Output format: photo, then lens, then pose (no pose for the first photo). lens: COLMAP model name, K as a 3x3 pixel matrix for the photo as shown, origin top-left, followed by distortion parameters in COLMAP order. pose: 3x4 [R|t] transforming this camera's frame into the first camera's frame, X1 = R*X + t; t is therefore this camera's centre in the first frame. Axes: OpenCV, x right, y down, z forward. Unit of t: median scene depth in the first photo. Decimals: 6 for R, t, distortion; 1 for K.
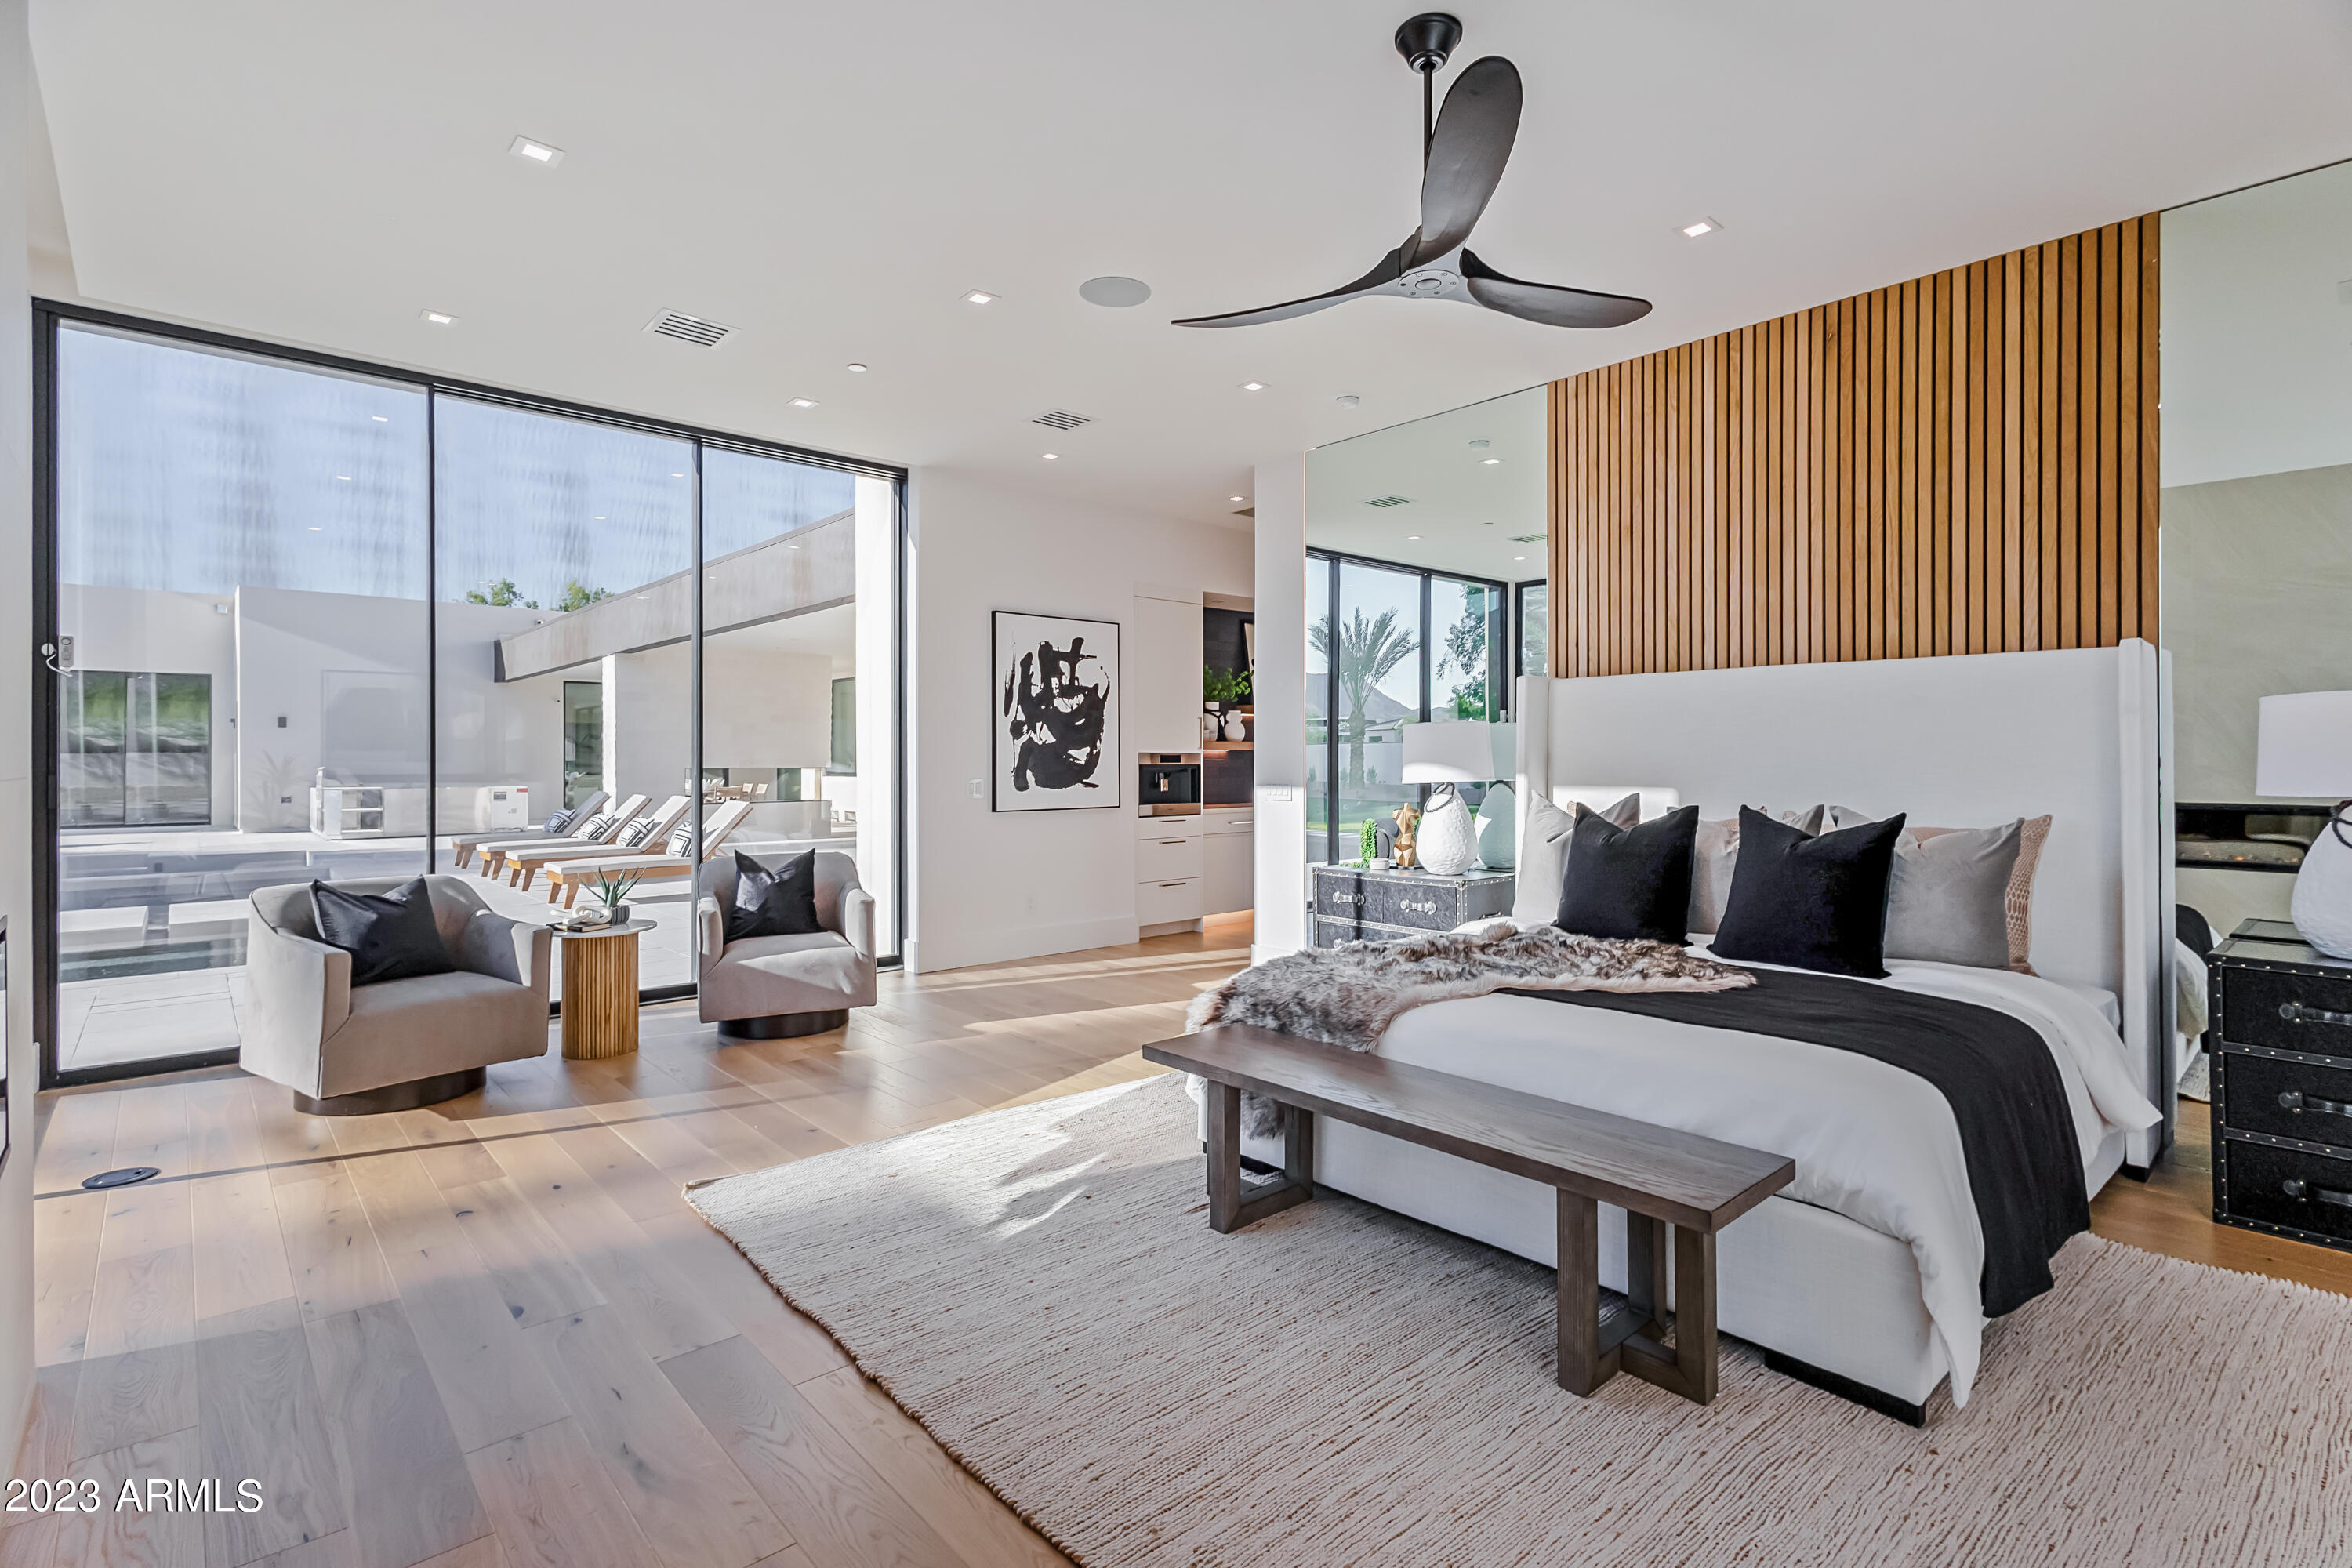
lens RADIAL K [[1107.6, 0, 1179.5], [0, 1107.6, 766.2], [0, 0, 1]] dist [0.001819, -0.001408]
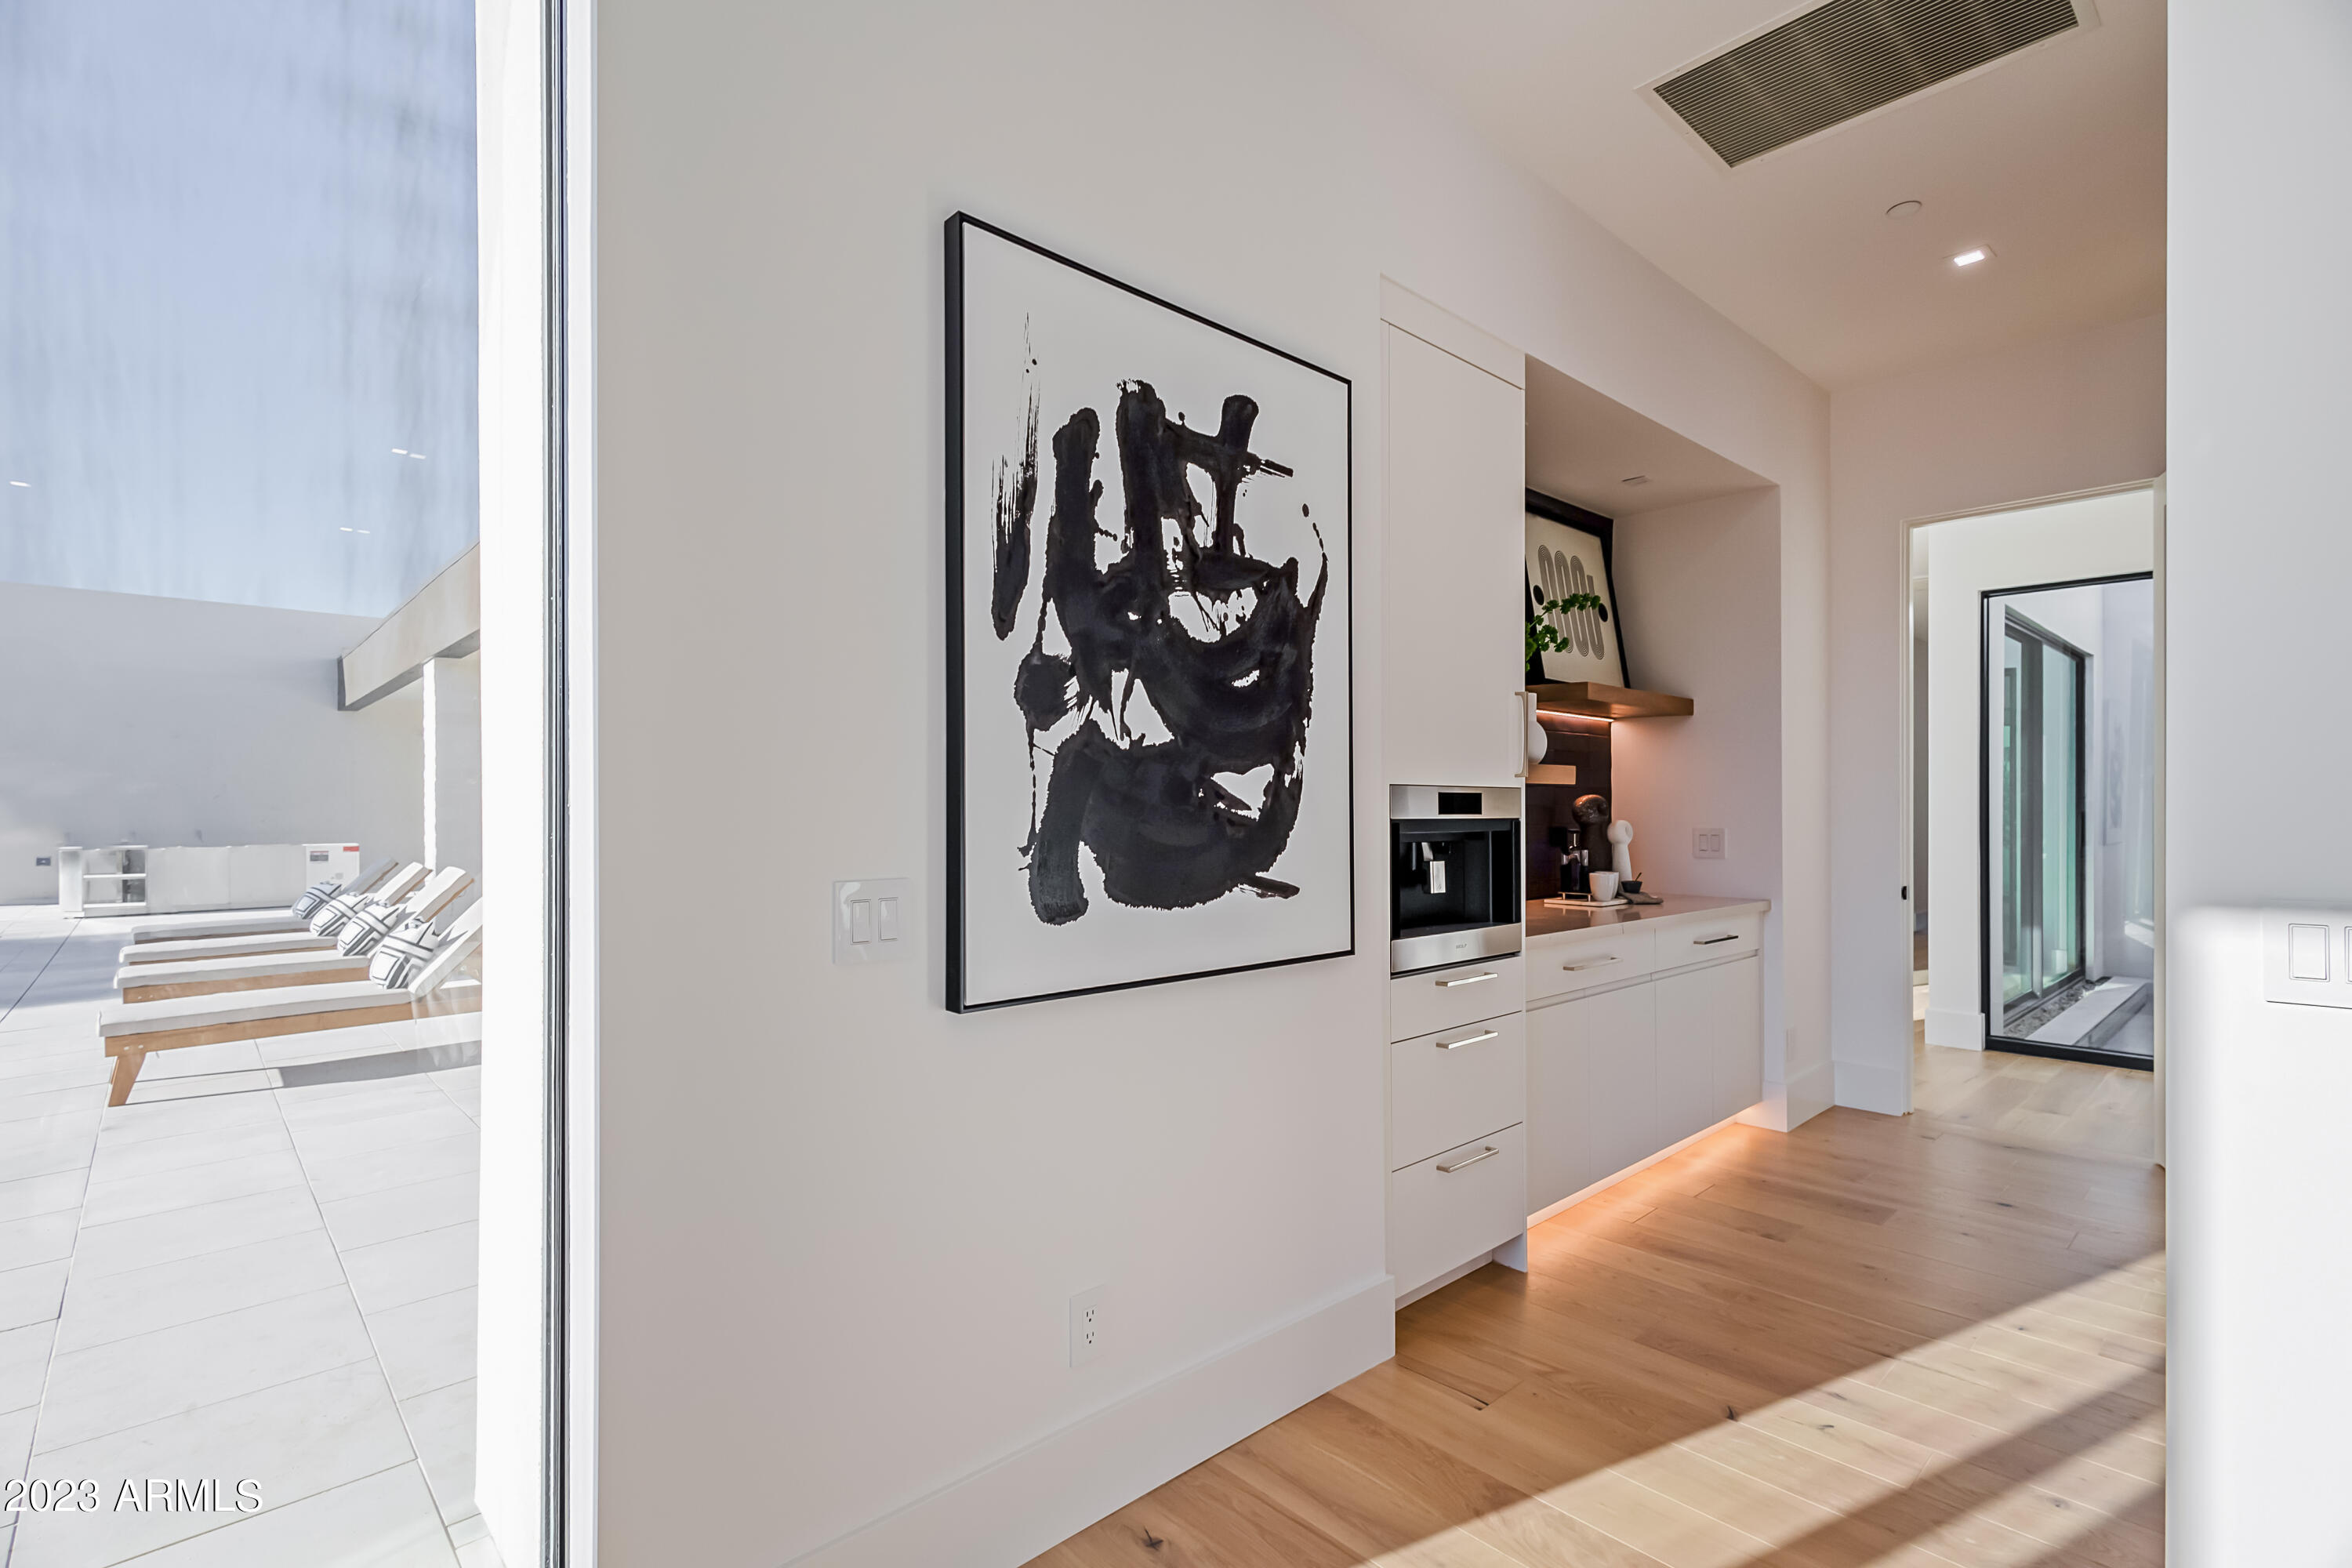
lens RADIAL K [[1107.6, 0, 1171.8], [0, 1107.6, 802.3], [0, 0, 1]] dist [0.001819, -0.001408]
pose [[0.999960, -0.000173, 0.008994, -0.114105], [0.000282, 0.999926, -0.012133, -0.003012], [-0.008992, 0.012135, 0.999886, 0.710449]]
